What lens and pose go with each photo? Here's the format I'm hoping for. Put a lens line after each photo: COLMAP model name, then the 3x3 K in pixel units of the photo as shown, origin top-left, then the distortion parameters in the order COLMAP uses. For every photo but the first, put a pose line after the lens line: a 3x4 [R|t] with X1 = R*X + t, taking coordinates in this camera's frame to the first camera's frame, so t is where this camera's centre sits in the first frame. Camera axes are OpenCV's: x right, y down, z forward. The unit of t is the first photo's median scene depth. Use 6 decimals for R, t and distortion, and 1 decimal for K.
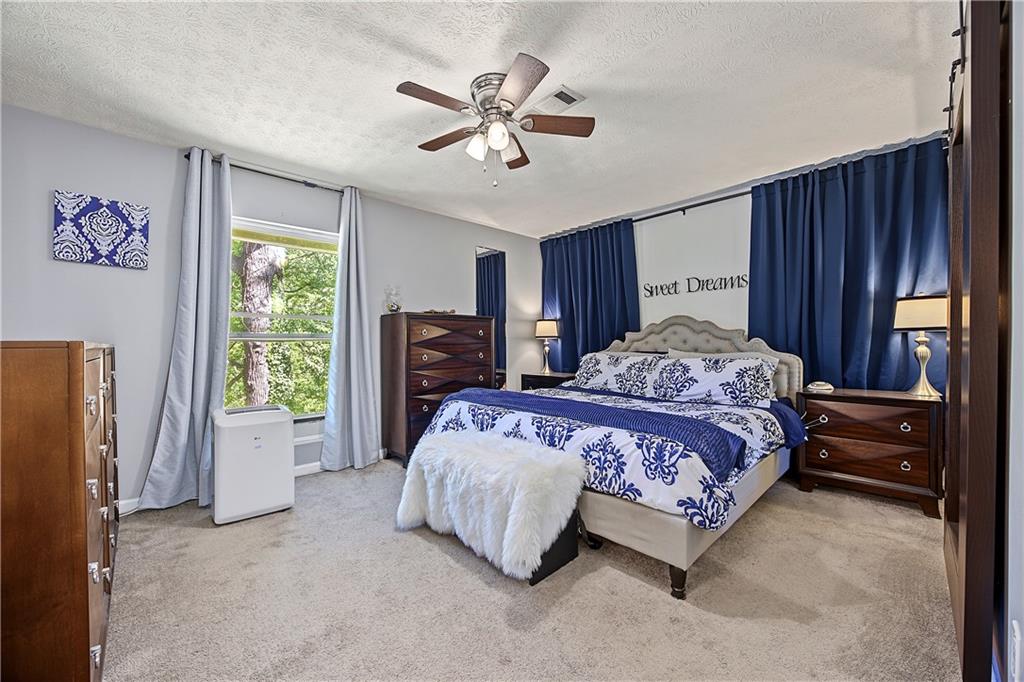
lens RADIAL K [[394.6, 0, 516.7], [0, 394.6, 344.4], [0, 0, 1]] dist [-0.025833, 0.008599]
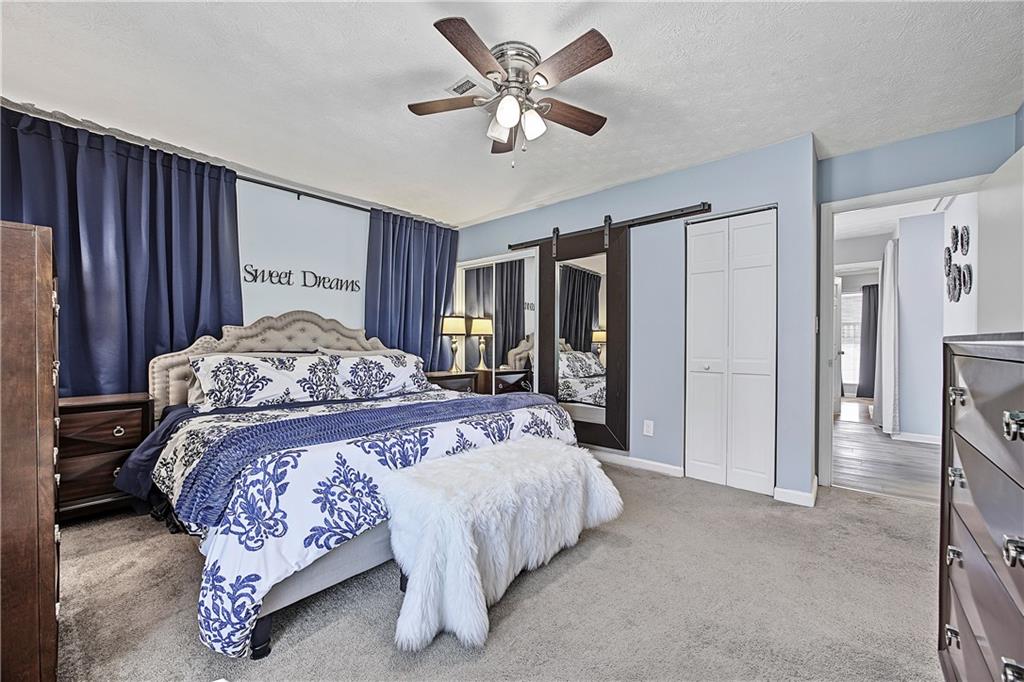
lens RADIAL K [[394.6, 0, 516.7], [0, 394.6, 344.4], [0, 0, 1]] dist [-0.025833, 0.008599]
pose [[-0.082135, 0.001466, 0.996620, -0.567011], [-0.000013, 0.999999, -0.001472, 0.005827], [-0.996621, -0.000134, -0.082135, 0.629536]]
